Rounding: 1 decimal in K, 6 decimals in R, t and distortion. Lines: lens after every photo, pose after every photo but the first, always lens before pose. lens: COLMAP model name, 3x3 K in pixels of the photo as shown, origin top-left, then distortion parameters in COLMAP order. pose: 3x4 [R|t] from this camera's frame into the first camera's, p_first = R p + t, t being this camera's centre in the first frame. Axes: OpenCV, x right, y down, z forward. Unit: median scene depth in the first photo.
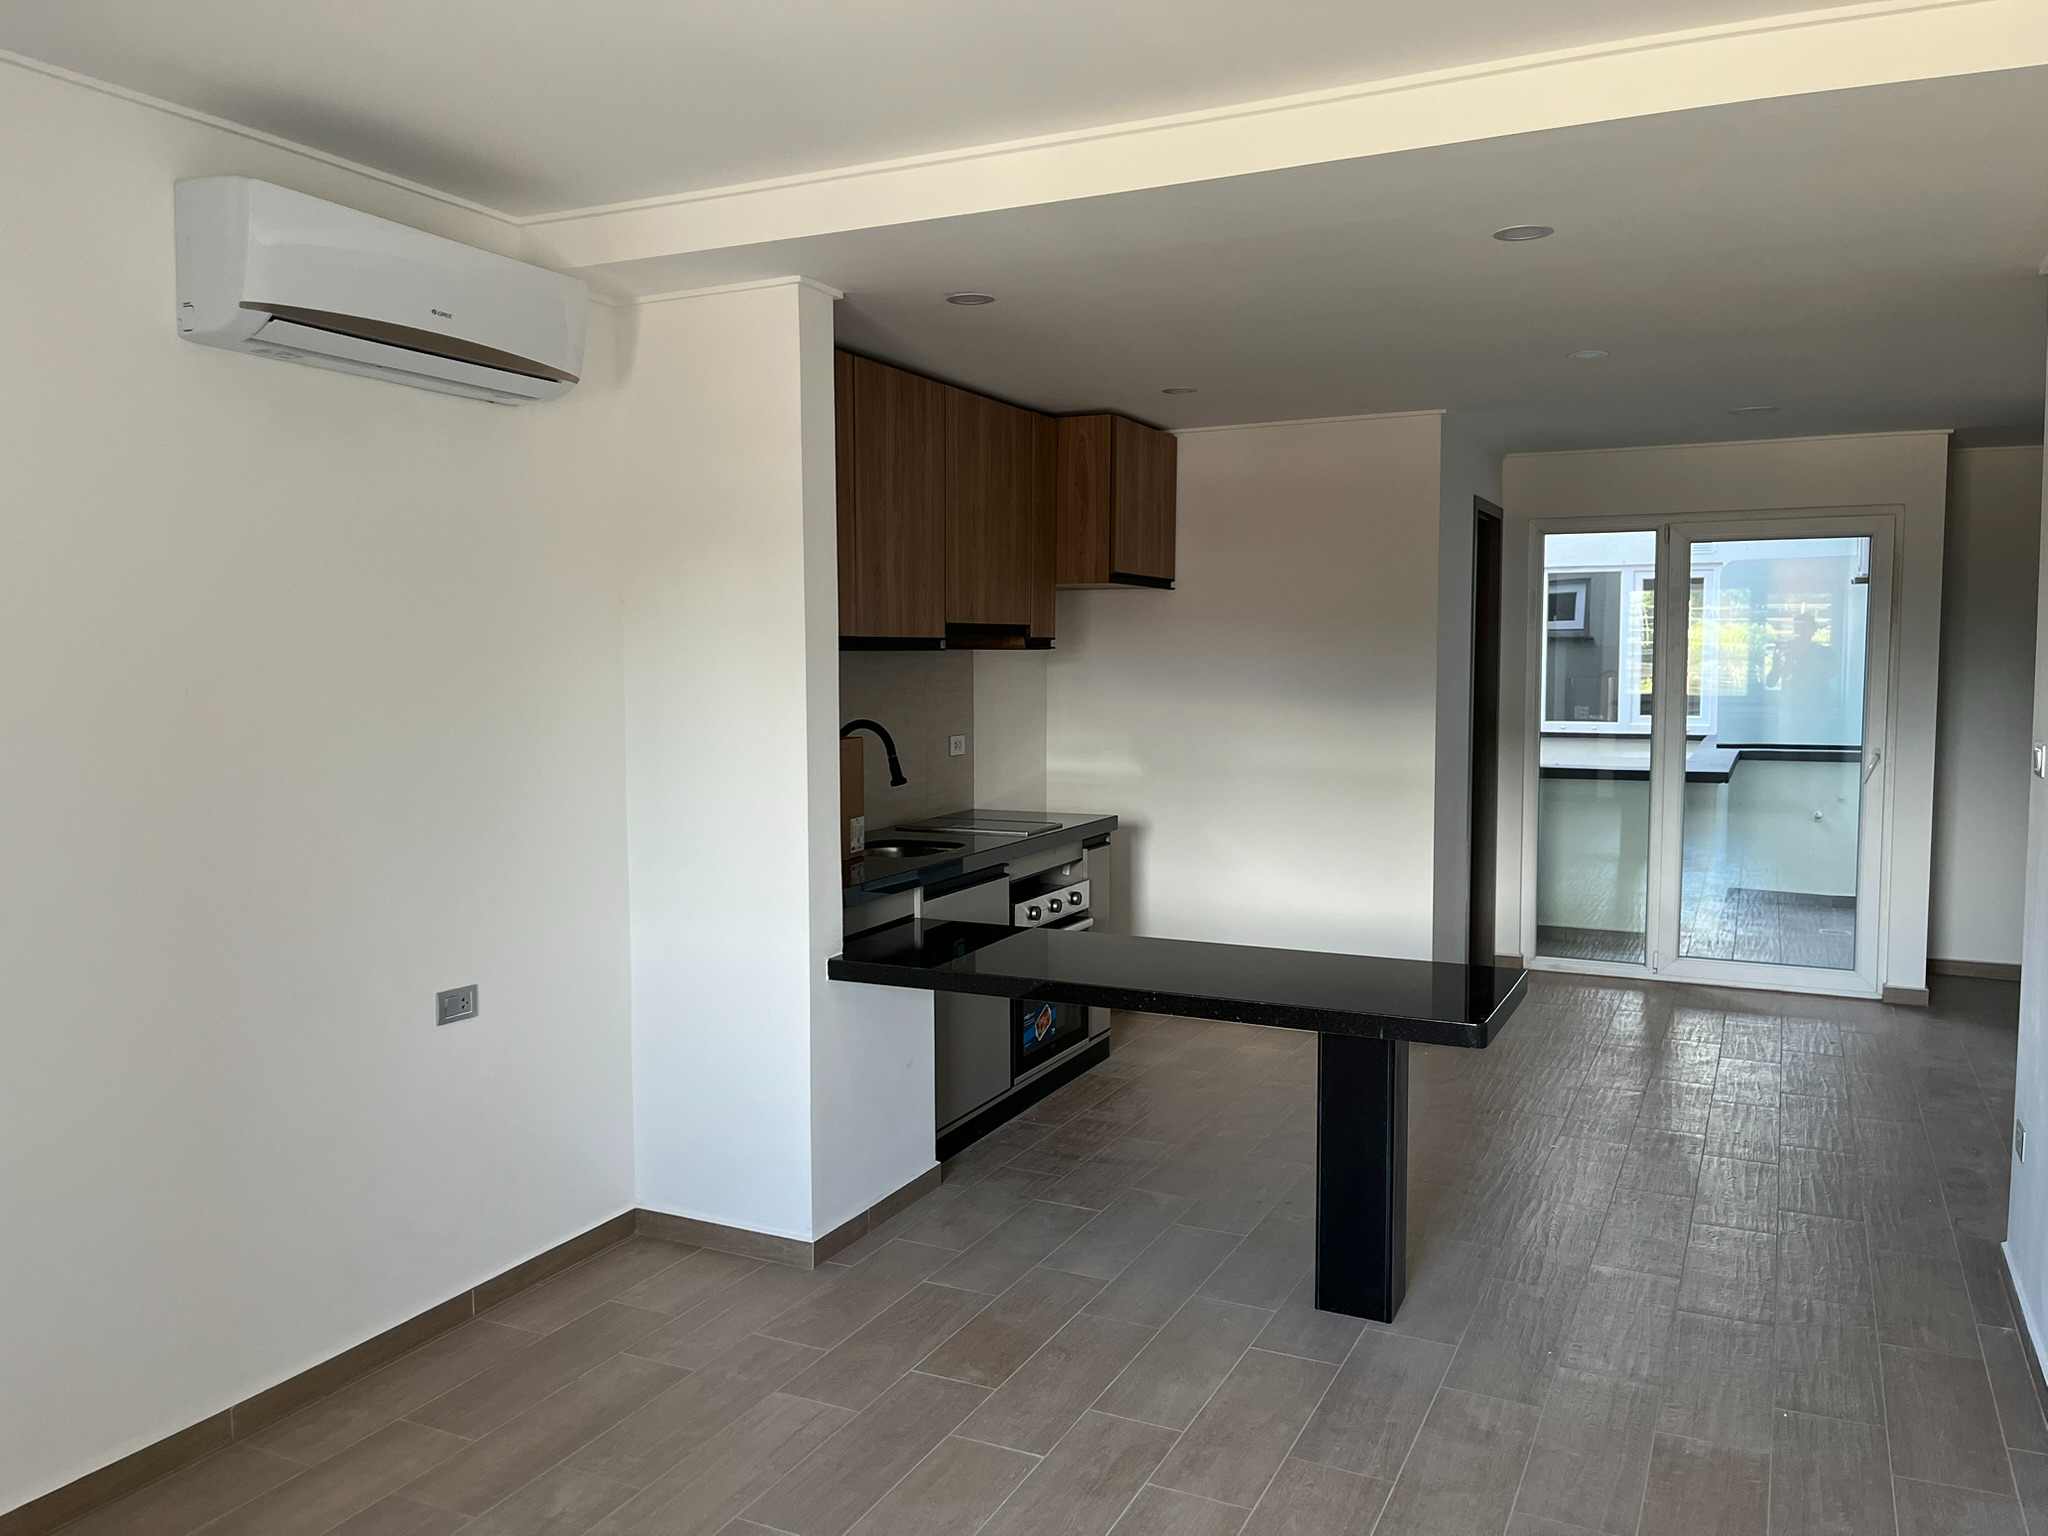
lens RADIAL K [[1554.6, 0, 1015.6], [0, 1554.6, 775.6], [0, 0, 1]] dist [0.037001, -0.000209]
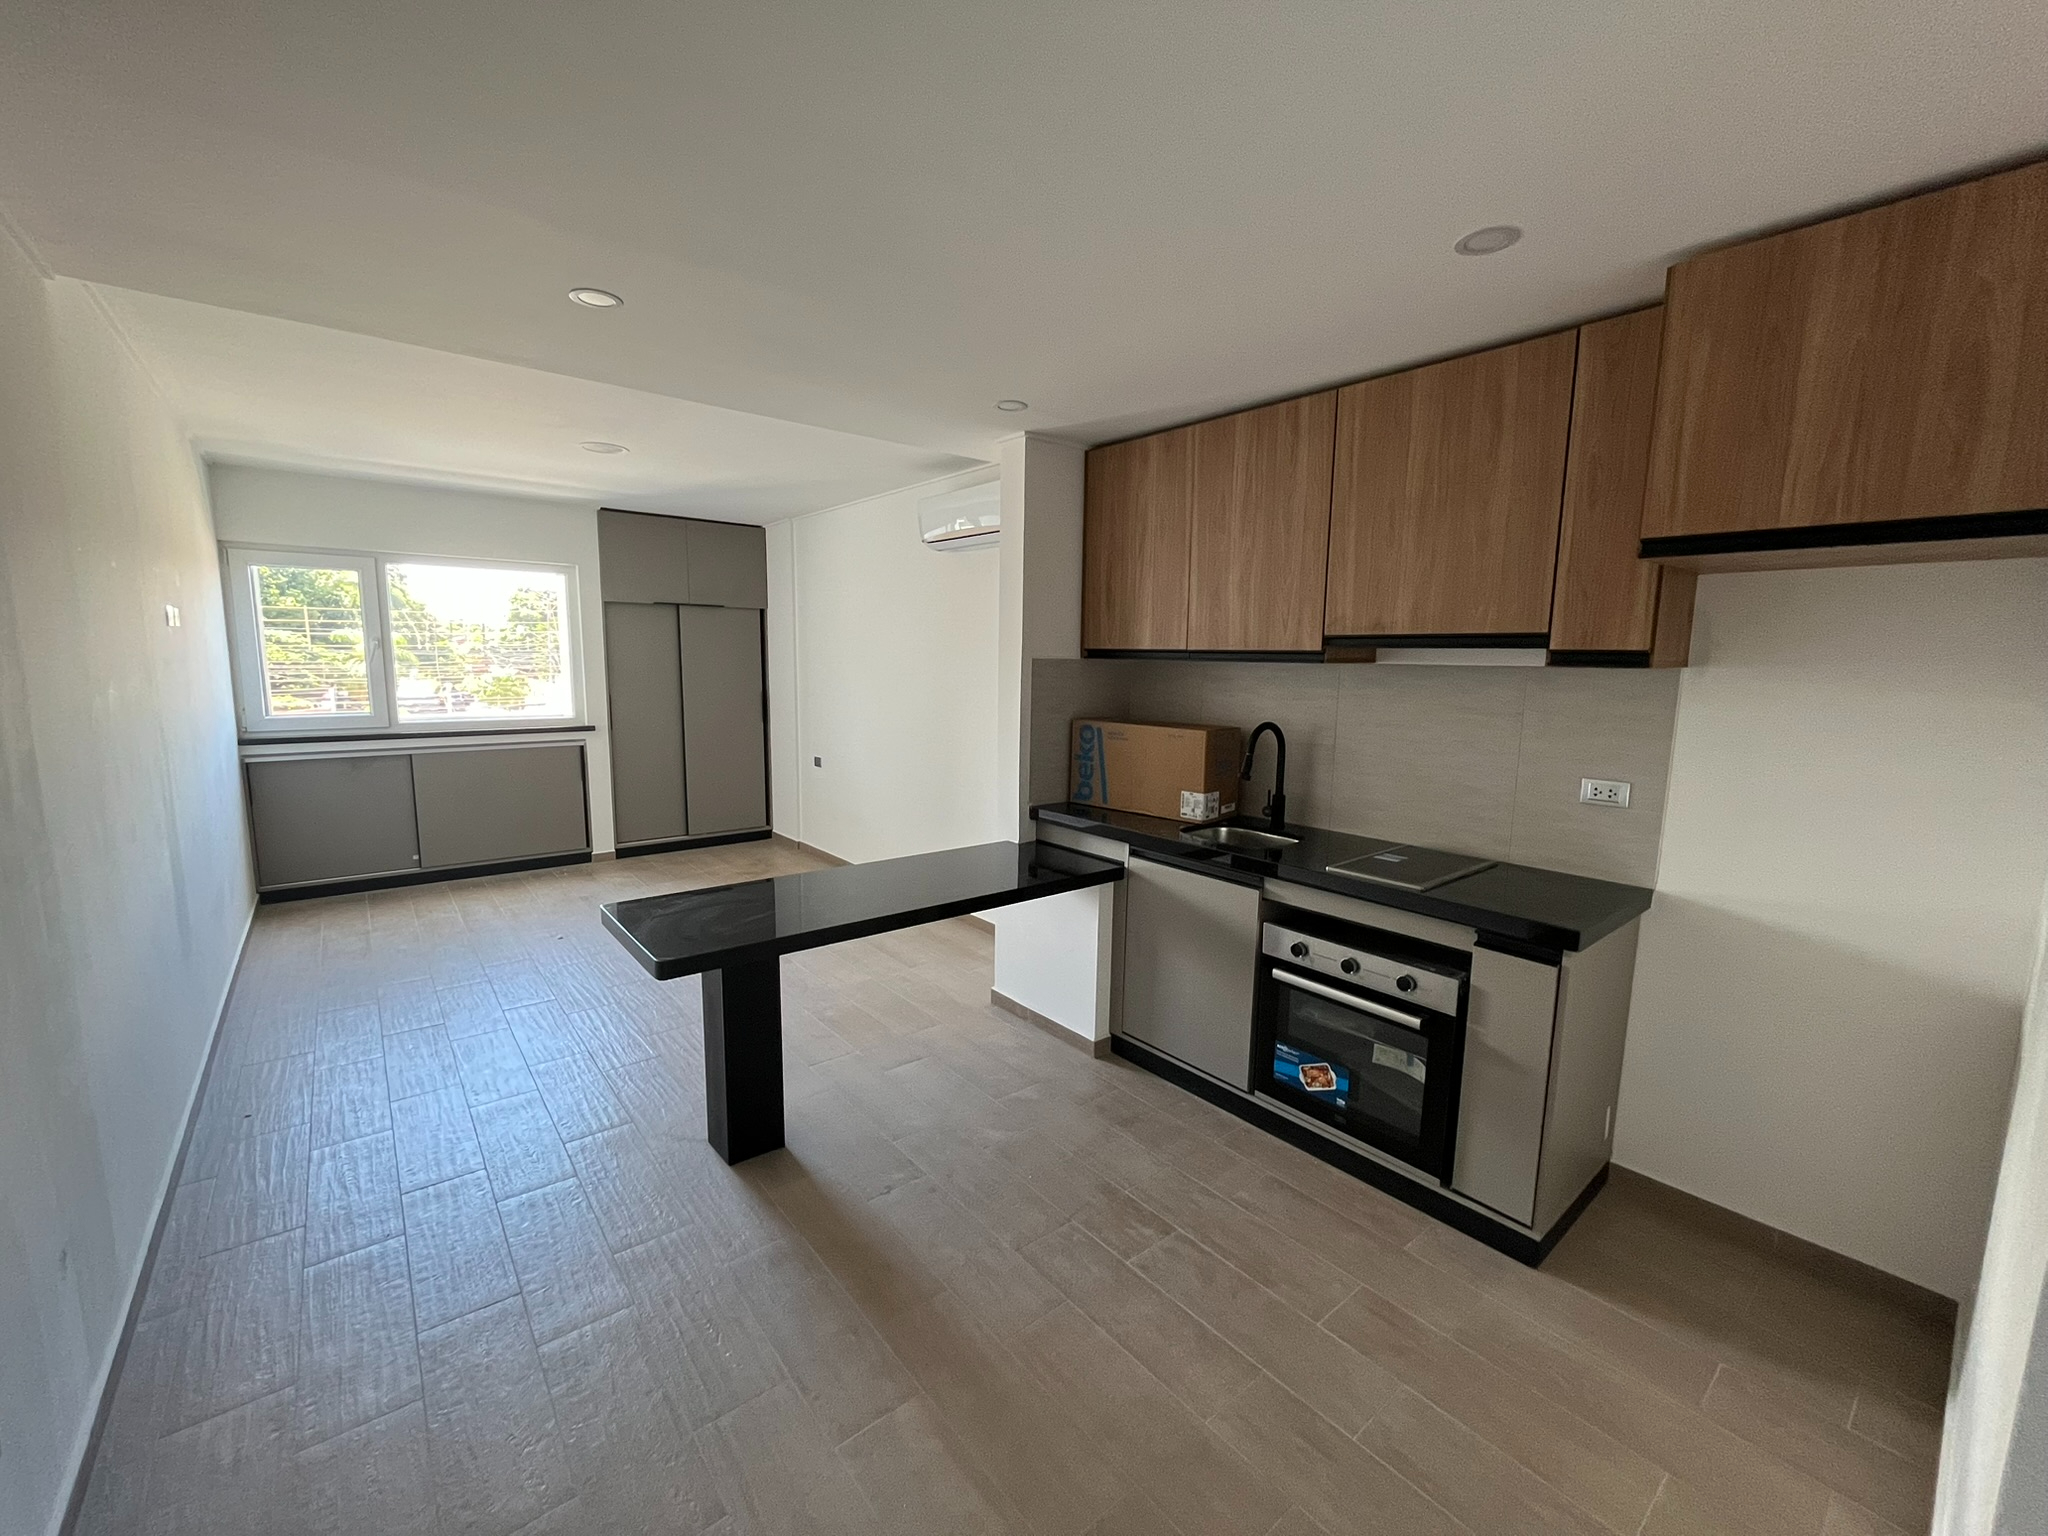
lens RADIAL K [[835.5, 0, 1024.0], [0, 835.5, 768.0], [0, 0, 1]] dist [0.001054, -0.000021]
pose [[-0.407658, 0.115662, -0.905780, 0.543586], [-0.100630, 0.980213, 0.170456, -0.088967], [0.907573, 0.160636, -0.387953, 1.076066]]
